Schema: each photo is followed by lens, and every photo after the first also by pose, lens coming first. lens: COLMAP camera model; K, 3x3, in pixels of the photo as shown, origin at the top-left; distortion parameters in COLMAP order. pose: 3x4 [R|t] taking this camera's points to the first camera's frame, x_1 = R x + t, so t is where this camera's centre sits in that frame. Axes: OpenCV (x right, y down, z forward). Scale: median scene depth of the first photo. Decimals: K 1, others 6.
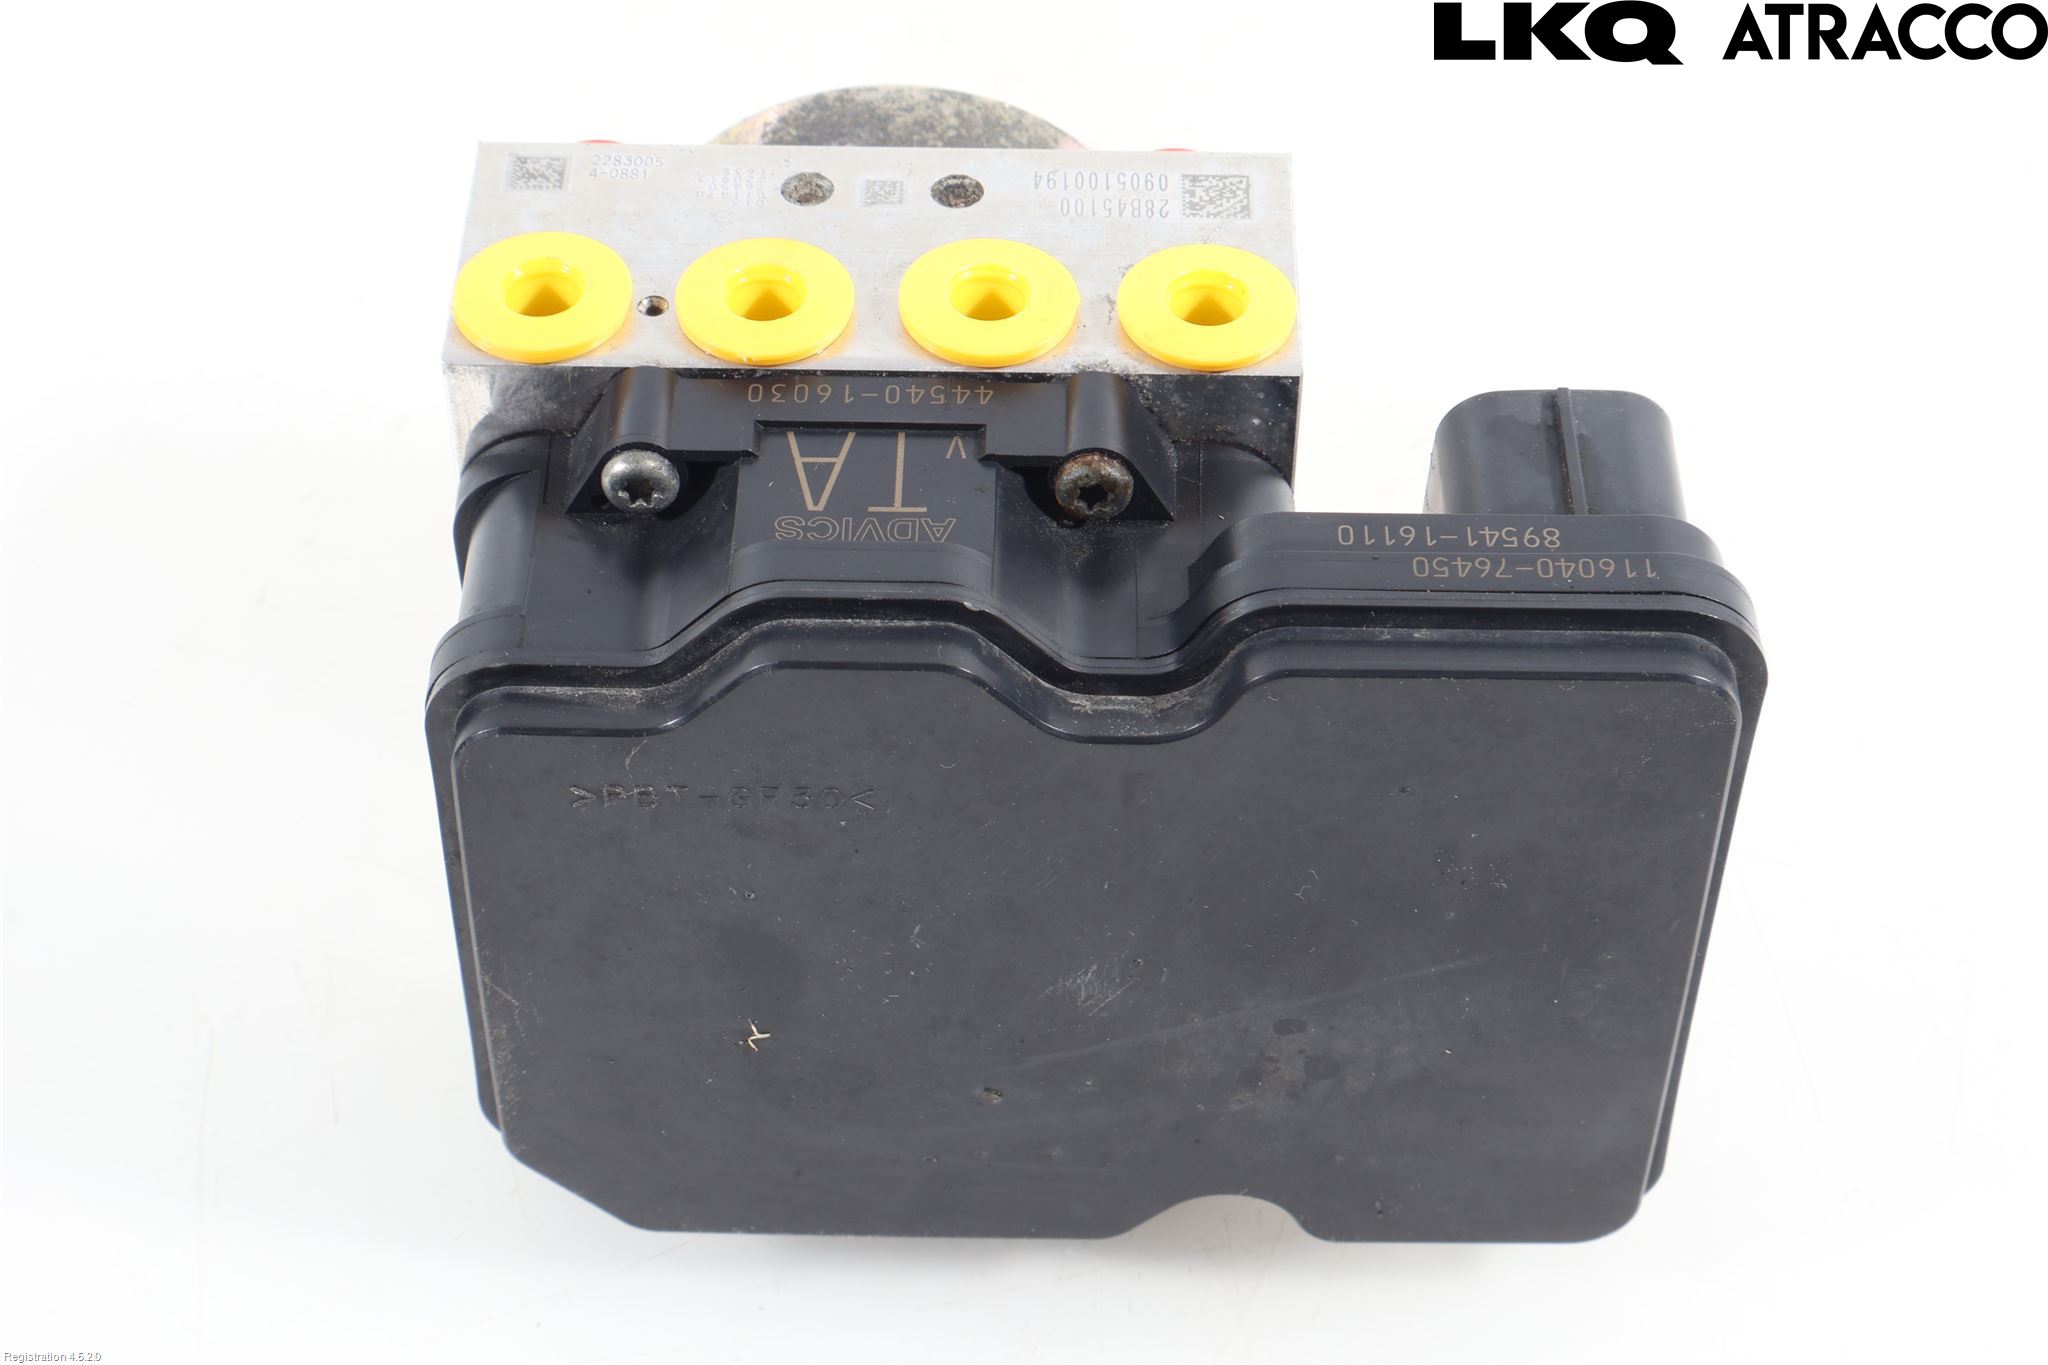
lens RADIAL K [[3882.6, 0, 1024.0], [0, 3882.6, 682.5], [0, 0, 1]] dist [-0.019859, -0.013685]
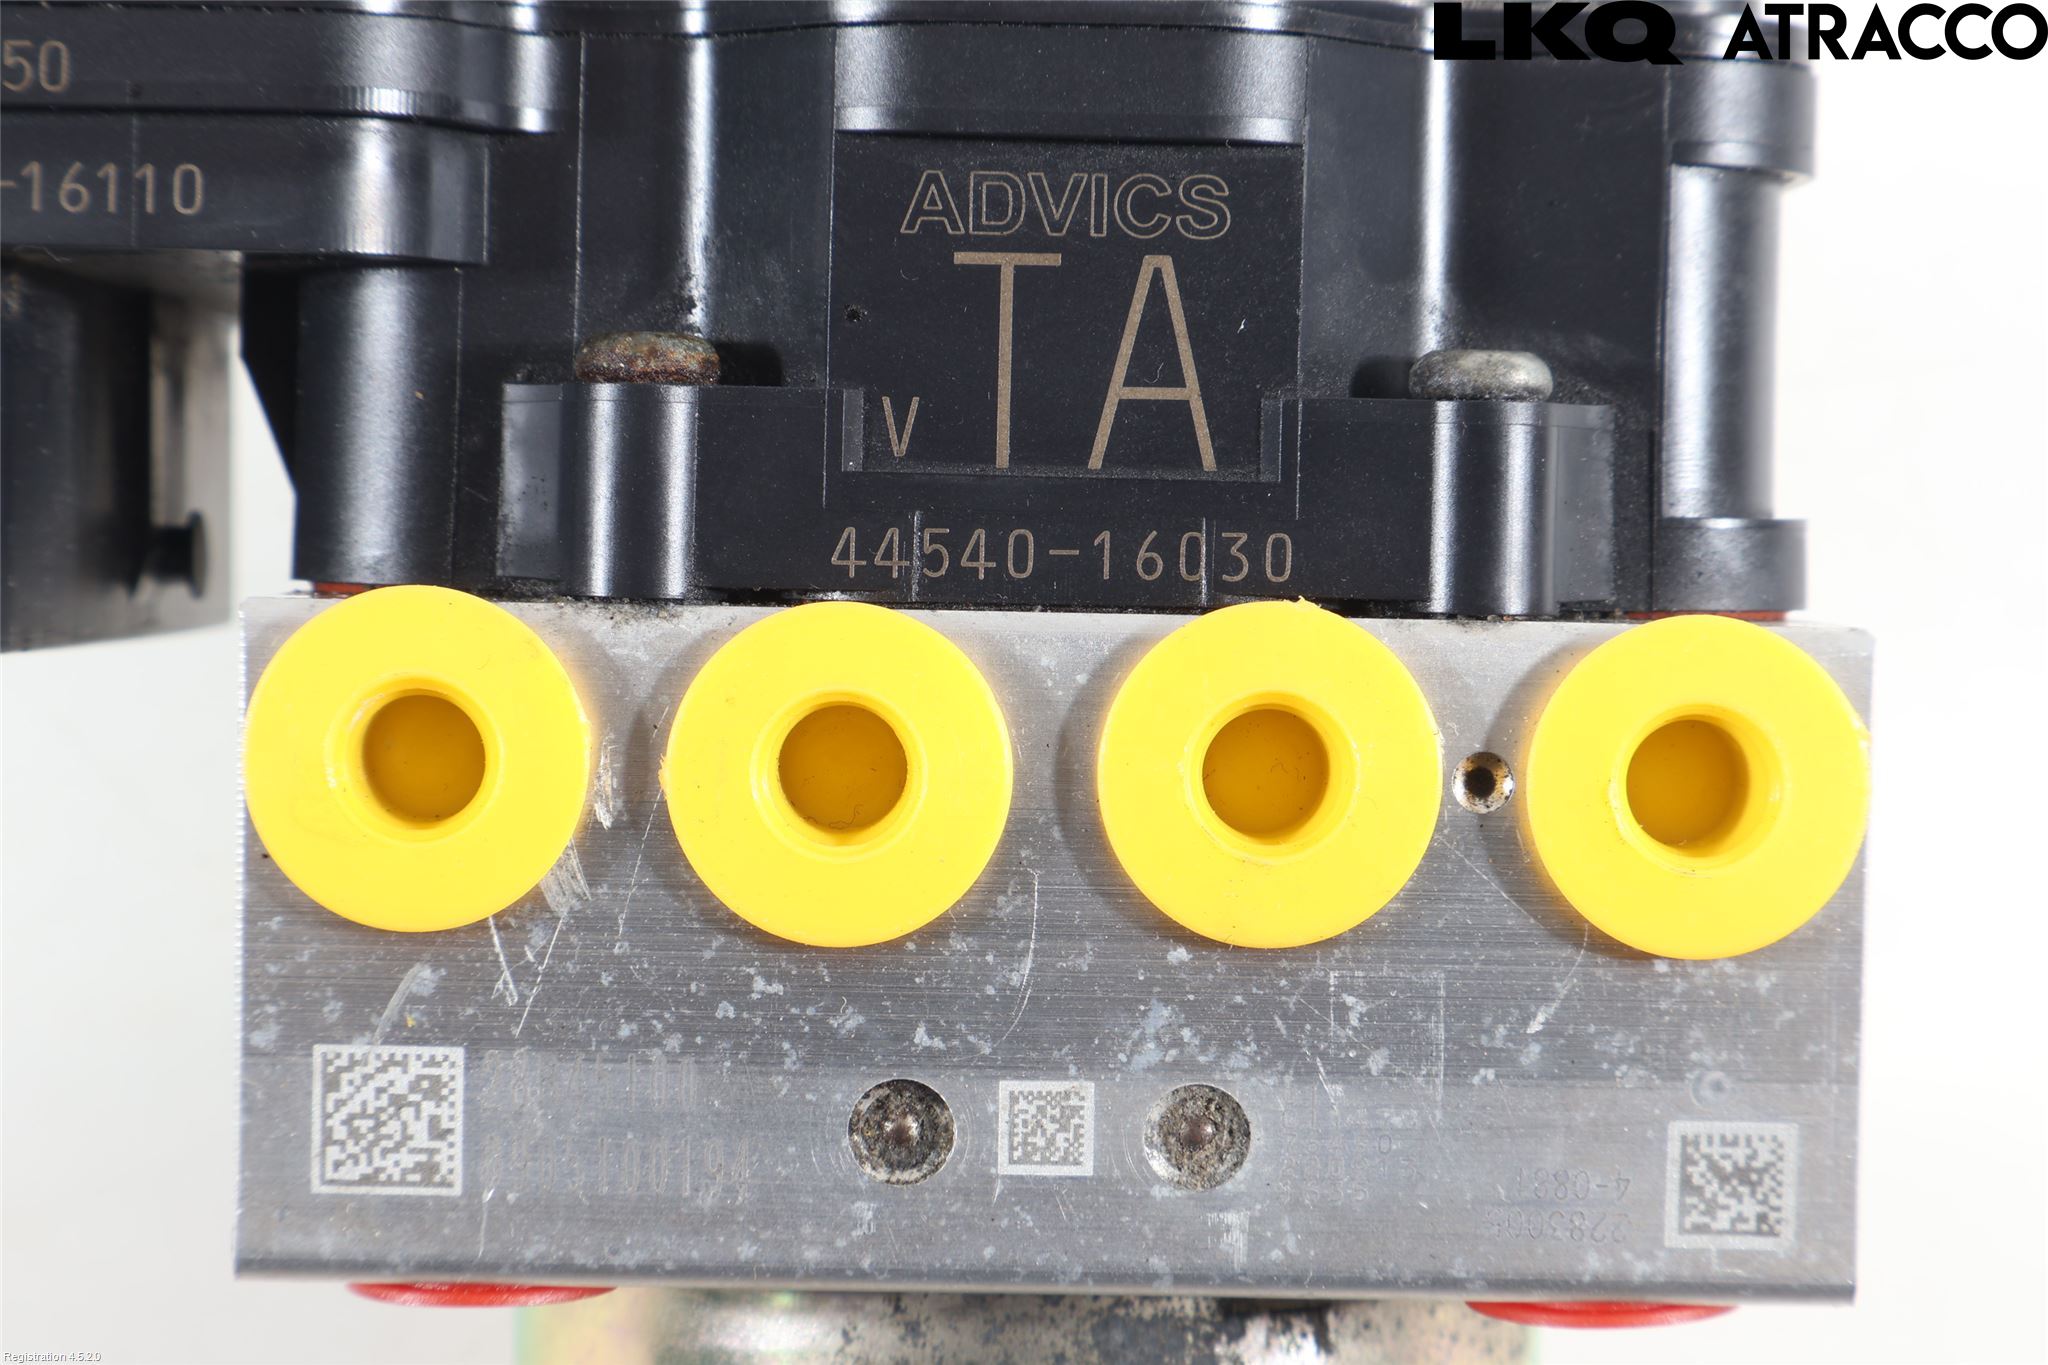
lens RADIAL K [[4288.9, 0, 1024.0], [0, 4288.9, 682.5], [0, 0, 1]] dist [0.016852, -0.041766]
pose [[-0.999792, -0.008948, -0.018308, -0.024373], [-0.005293, -0.753570, 0.657346, -0.486238], [-0.019678, 0.657307, 0.753366, 0.584318]]
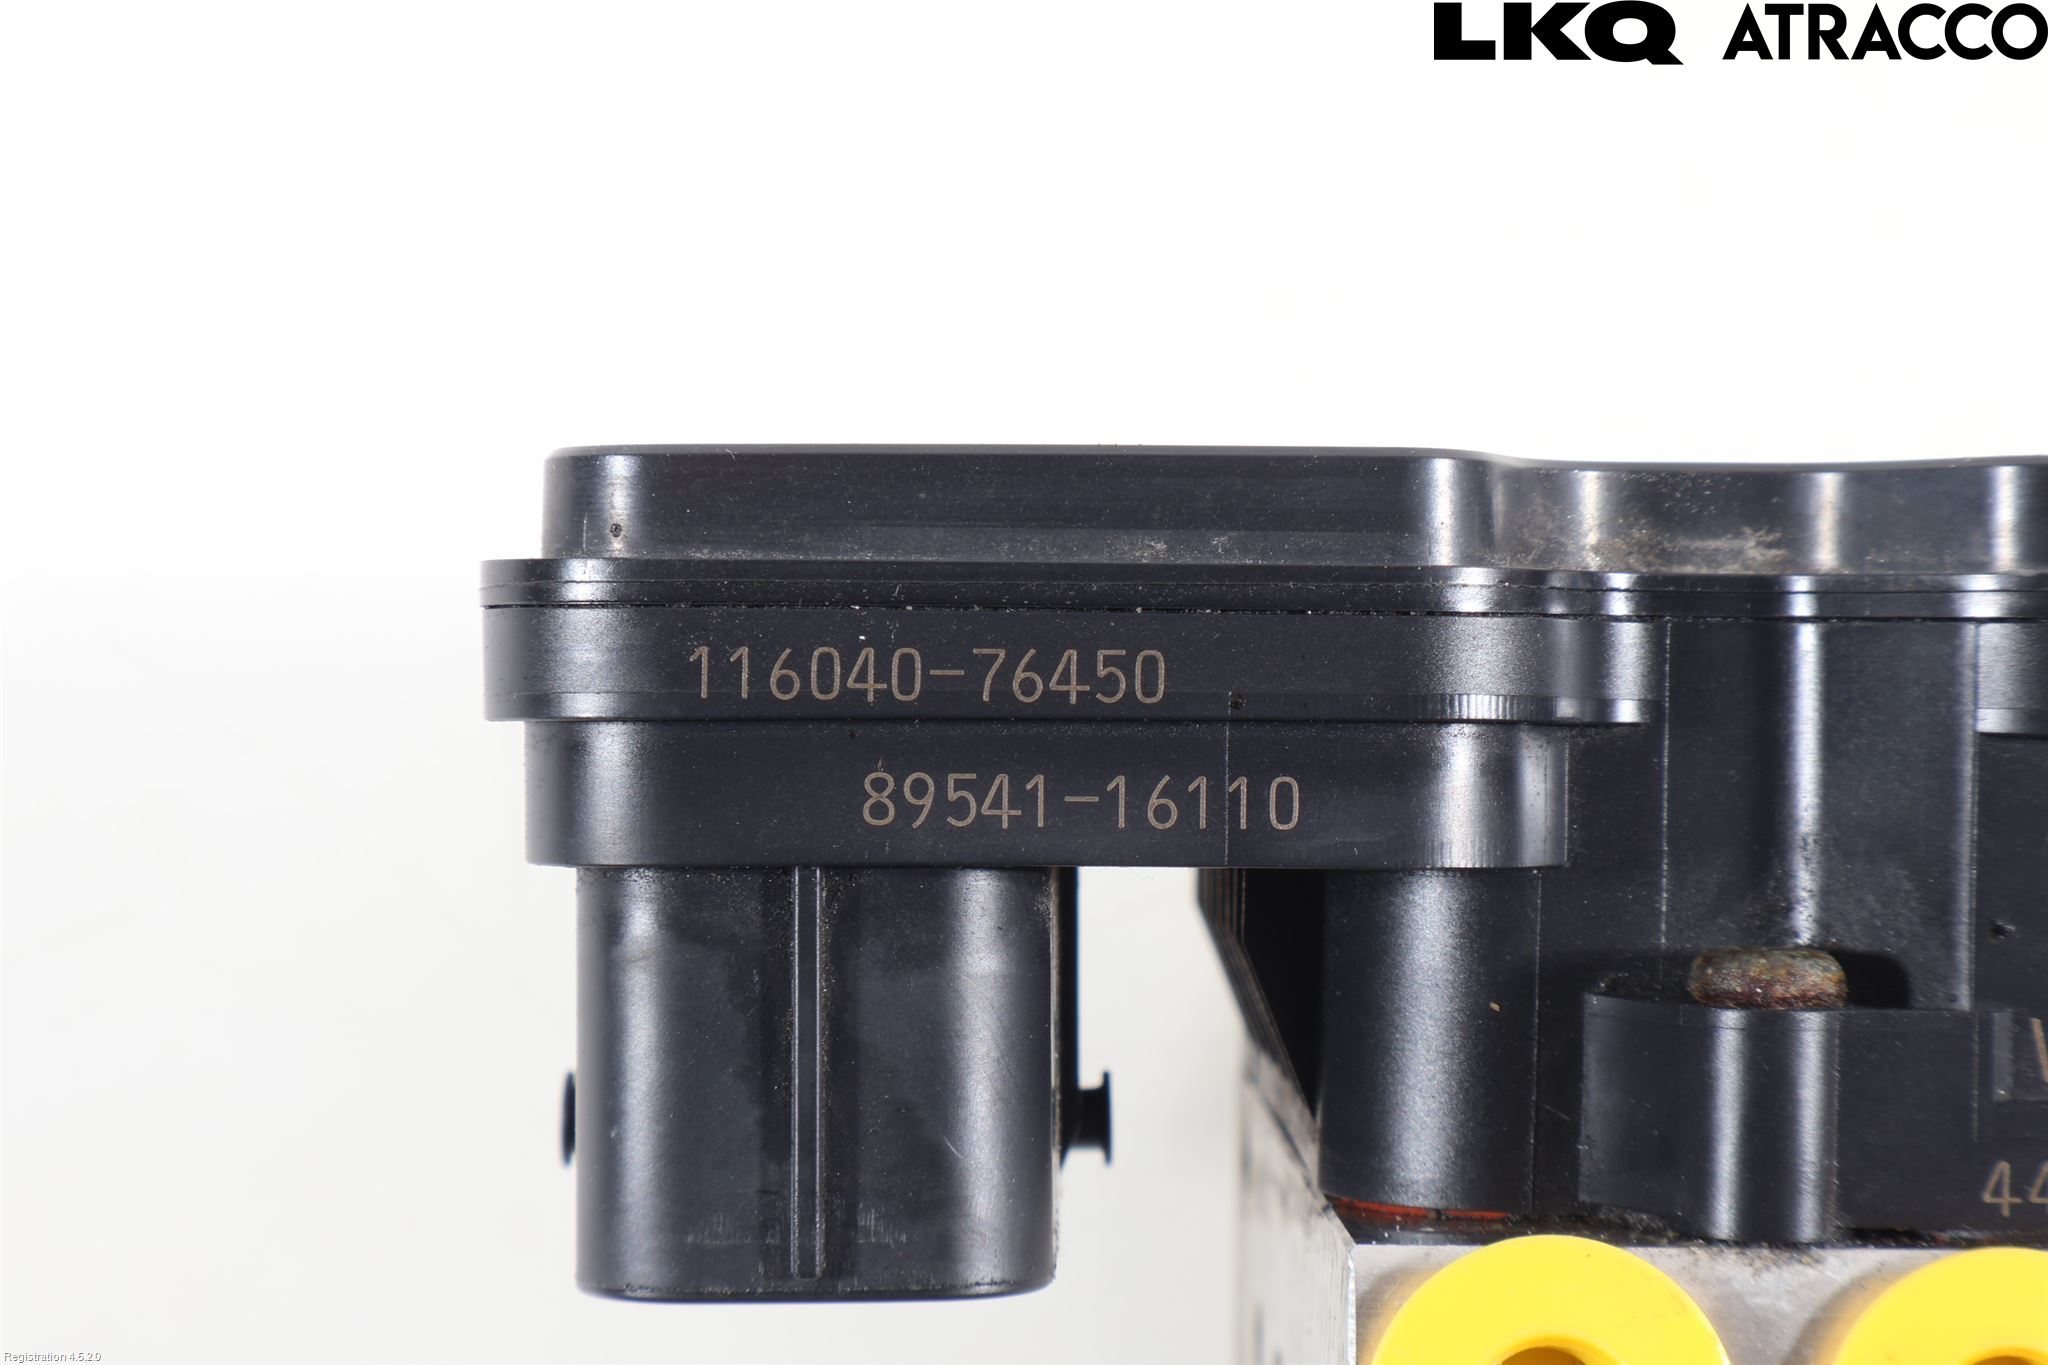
lens RADIAL K [[4288.9, 0, 1024.0], [0, 4288.9, 682.5], [0, 0, 1]] dist [0.016852, -0.041766]
pose [[-0.999939, -0.000558, -0.011023, 0.122499], [-0.007191, -0.724742, 0.688983, -0.411156], [-0.008373, 0.689020, 0.724694, 0.579145]]
